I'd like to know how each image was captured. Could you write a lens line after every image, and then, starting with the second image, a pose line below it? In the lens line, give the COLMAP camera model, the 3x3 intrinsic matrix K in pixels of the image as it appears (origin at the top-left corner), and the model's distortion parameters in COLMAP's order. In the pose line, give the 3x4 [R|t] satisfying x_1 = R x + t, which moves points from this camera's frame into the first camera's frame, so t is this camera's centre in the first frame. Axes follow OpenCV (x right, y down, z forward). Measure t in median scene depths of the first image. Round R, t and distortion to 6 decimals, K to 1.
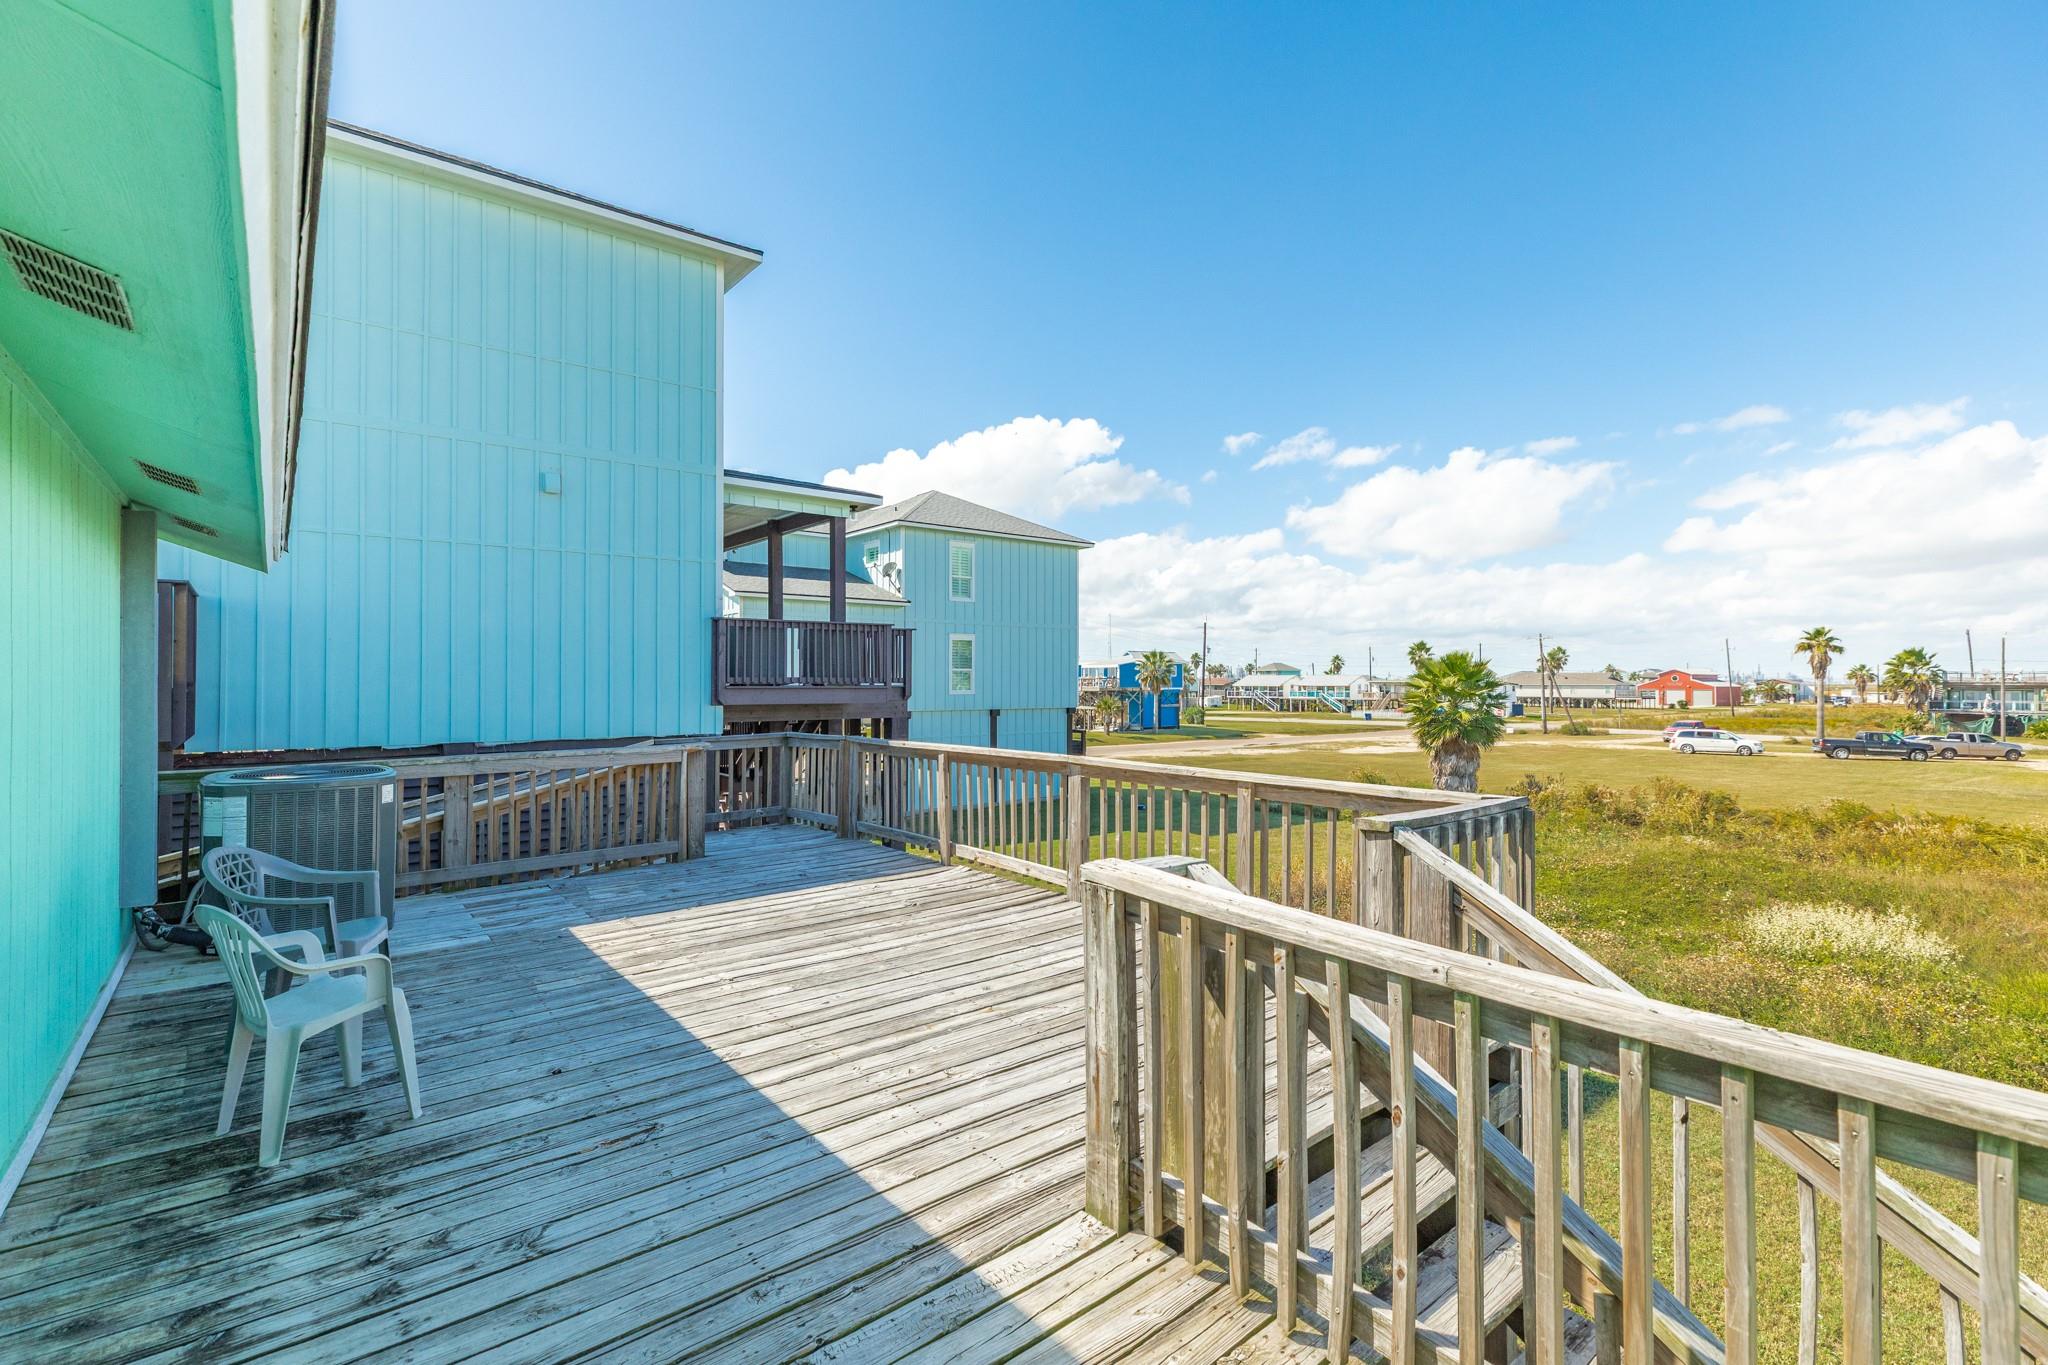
lens RADIAL K [[939.8, 0, 1020.3], [0, 939.8, 677.7], [0, 0, 1]] dist [-0.000689, 0.000632]
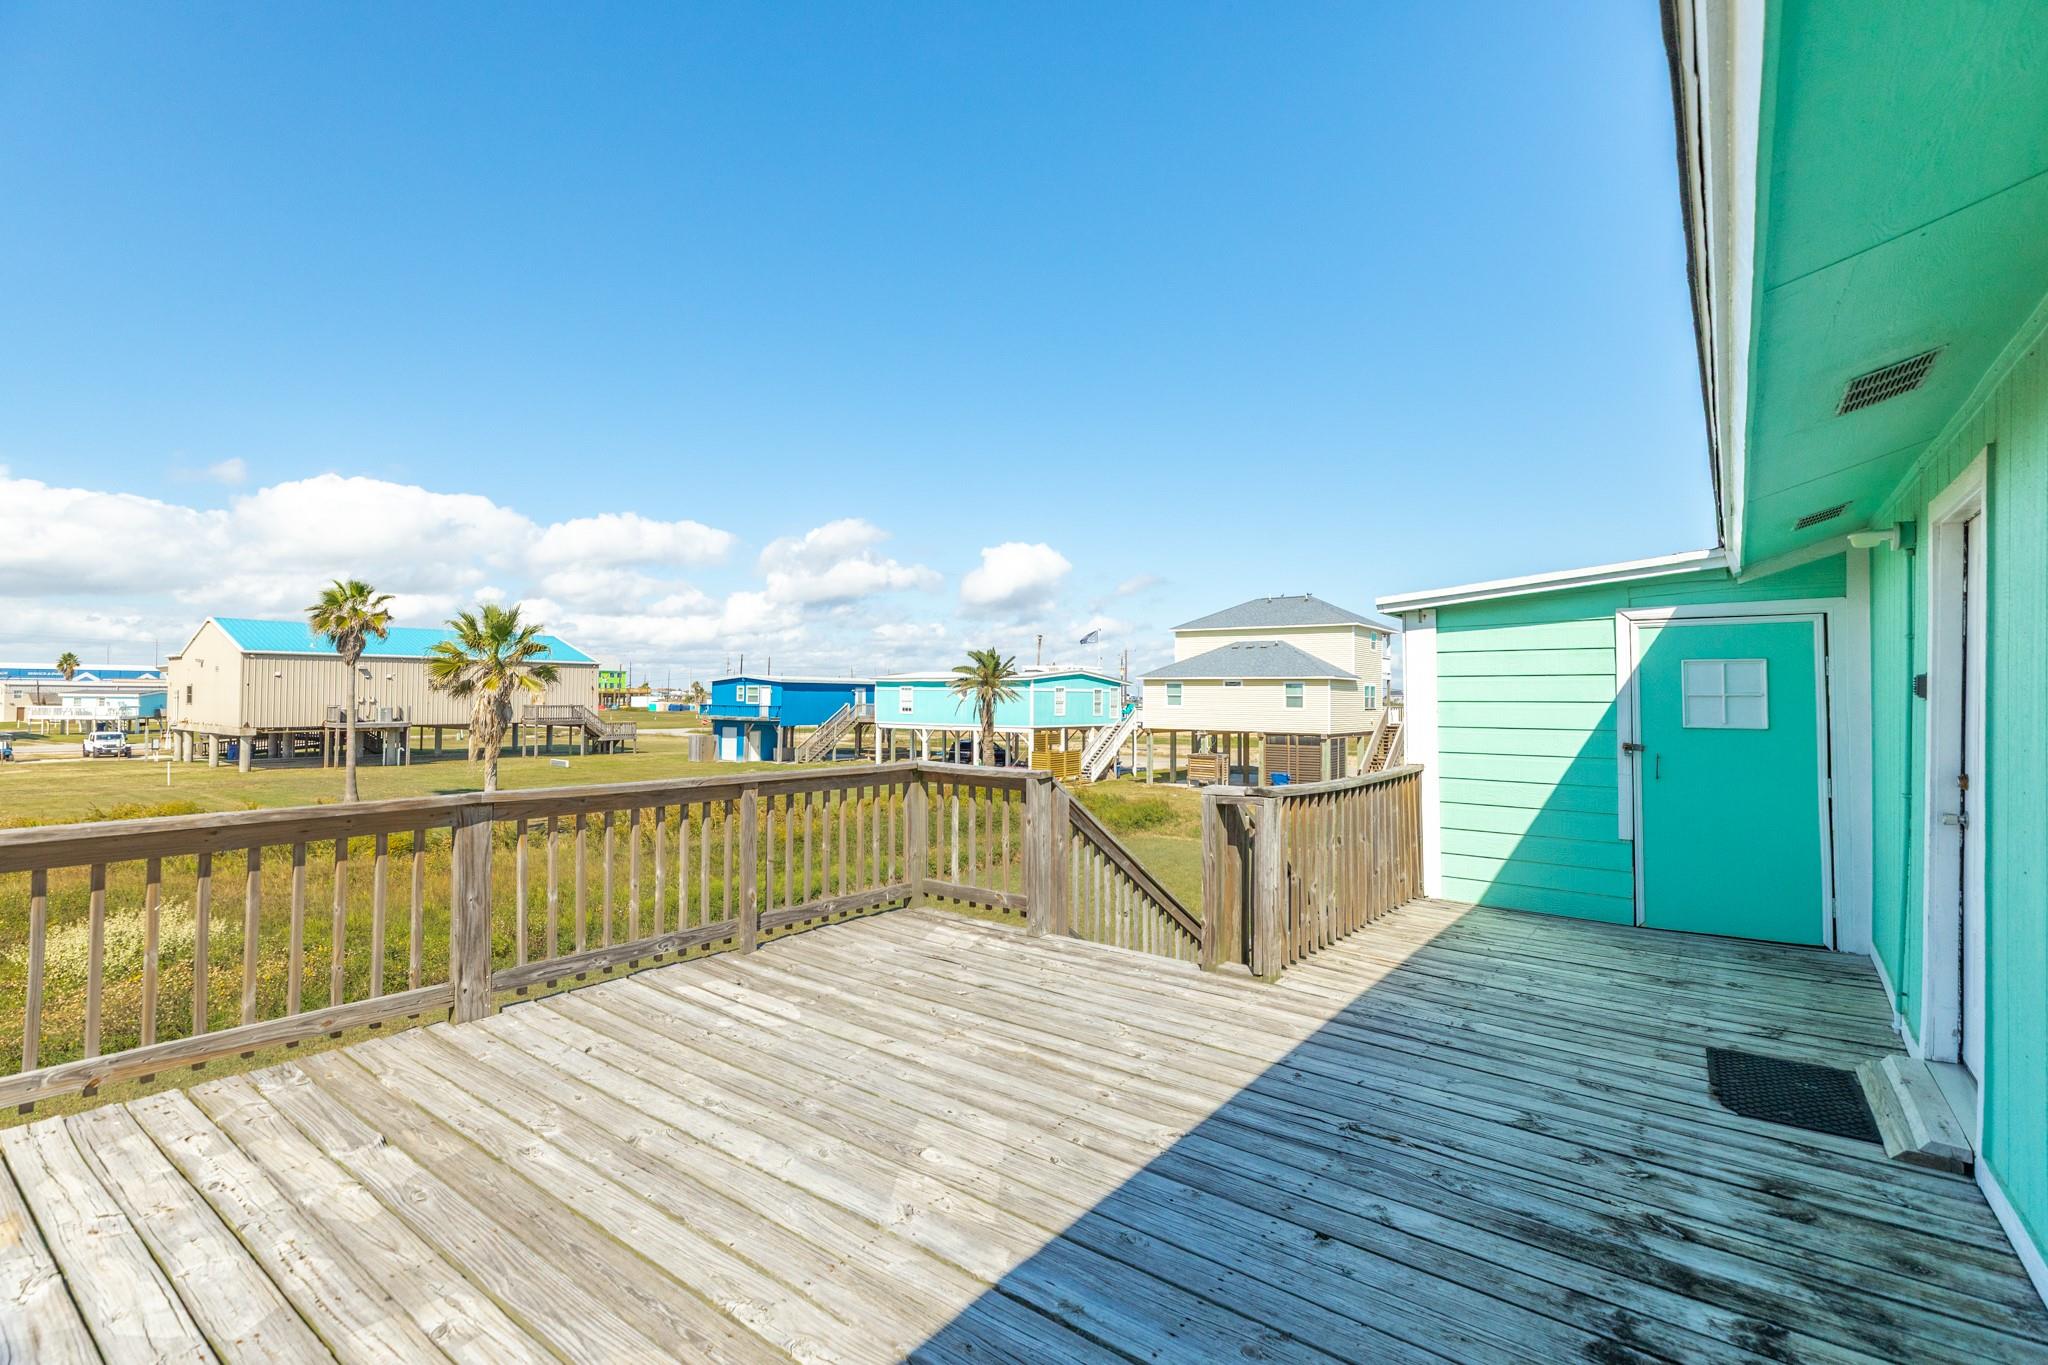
lens RADIAL K [[939.8, 0, 1006.1], [0, 939.8, 687.1], [0, 0, 1]] dist [-0.000689, 0.000632]
pose [[-0.239552, 0.000847, 0.970883, -1.398487], [-0.012188, 0.999918, -0.003879, 0.030228], [-0.970807, -0.012763, -0.239522, 1.765571]]
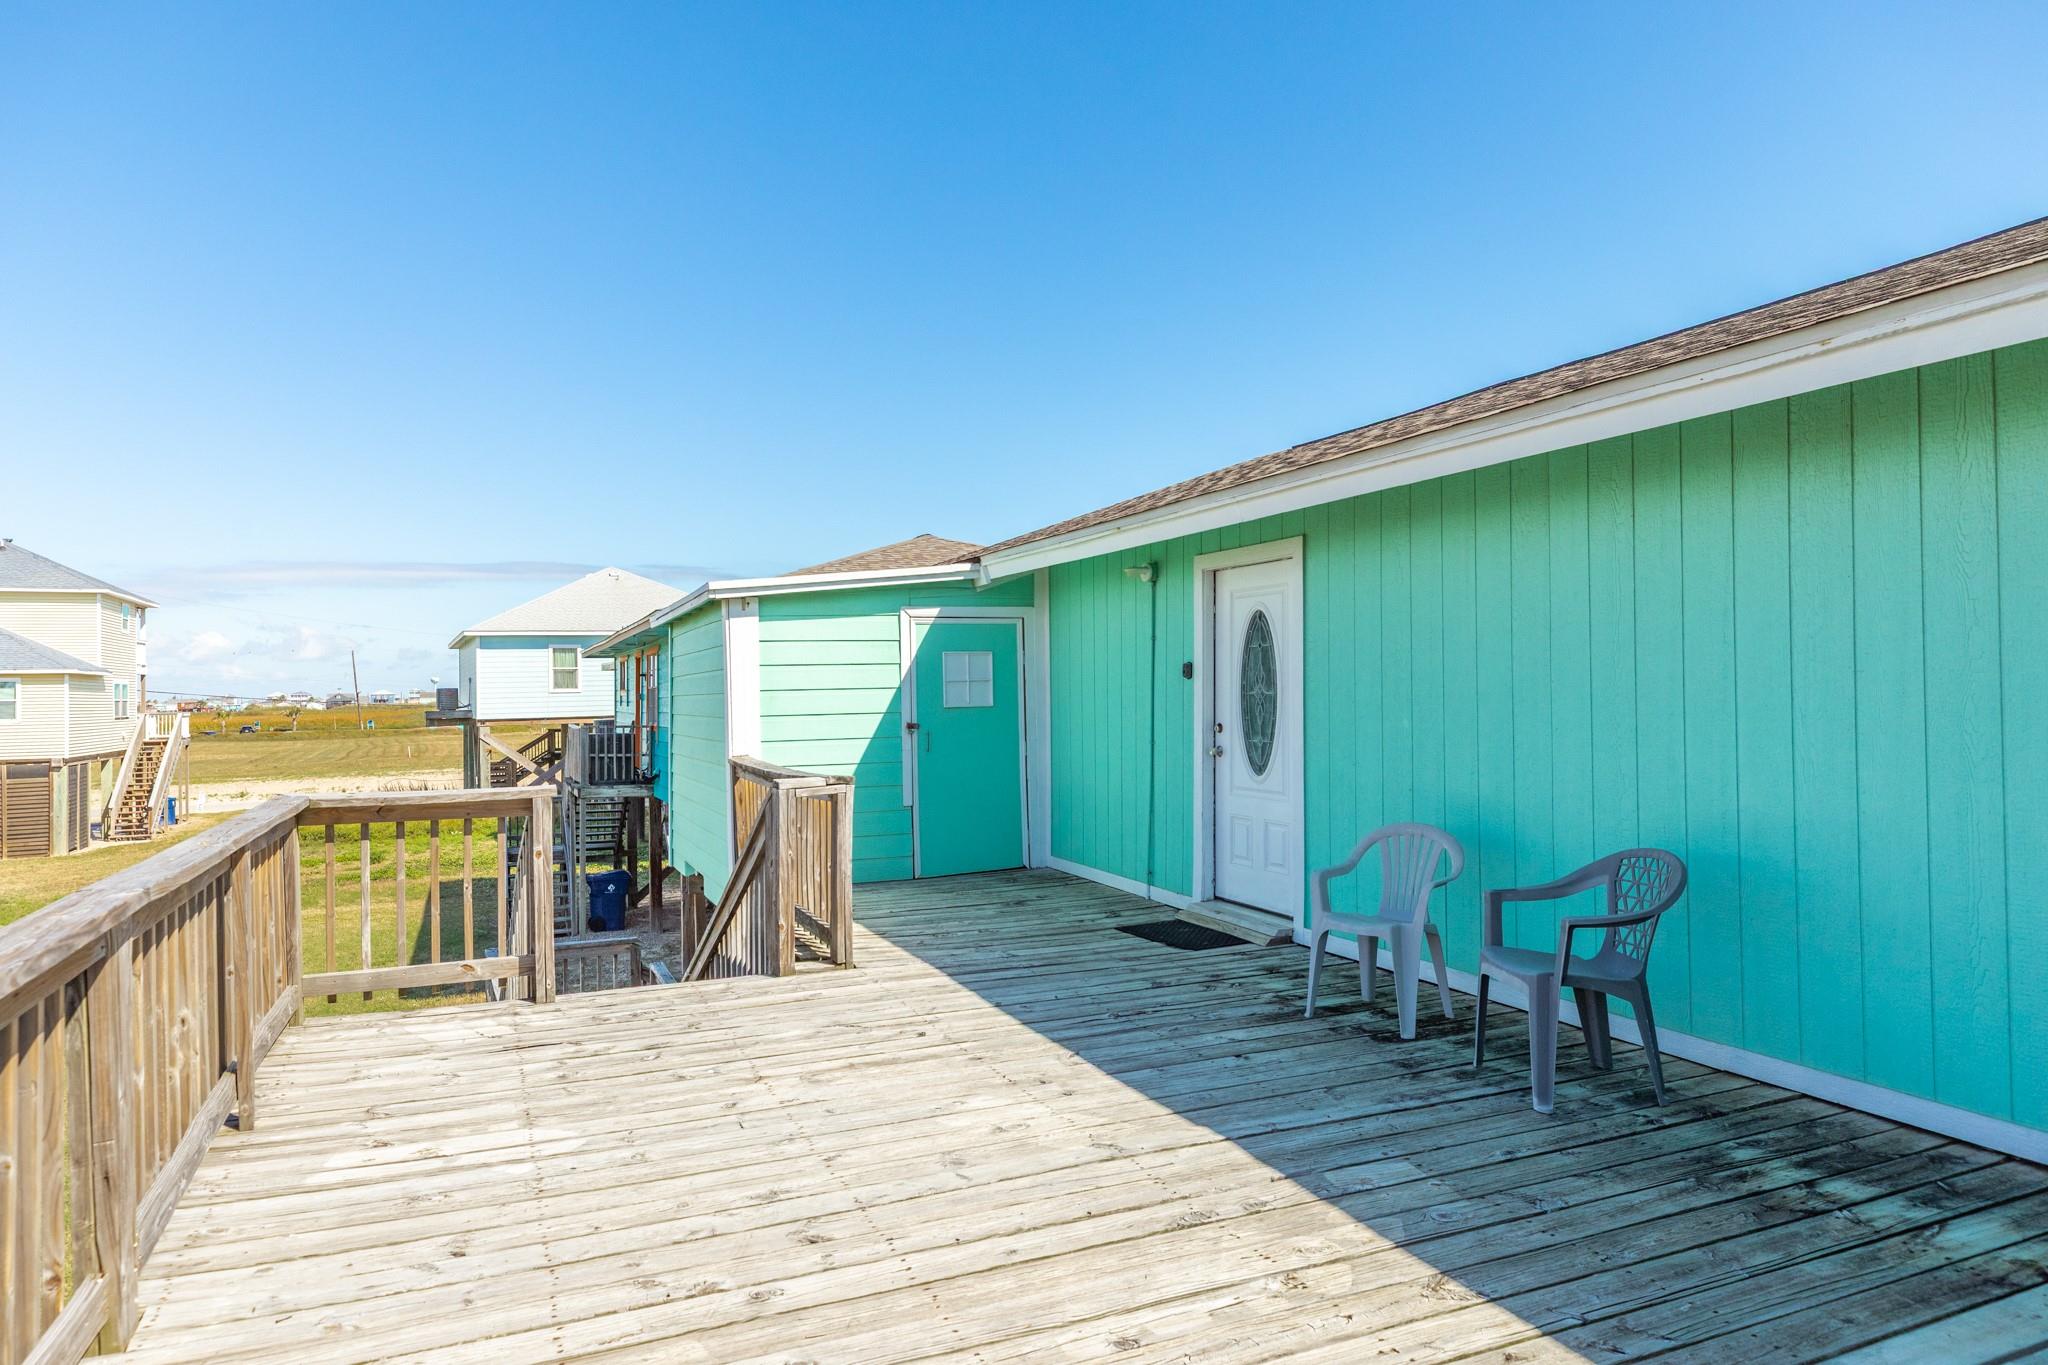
lens RADIAL K [[1196.4, 0, 1015.1], [0, 1196.4, 677.3], [0, 0, 1]] dist [0.006066, 0.000561]
pose [[-0.964767, 0.011489, 0.262856, -0.761210], [0.008893, 0.999899, -0.011065, 0.049536], [-0.262956, -0.008338, -0.964772, 2.861015]]
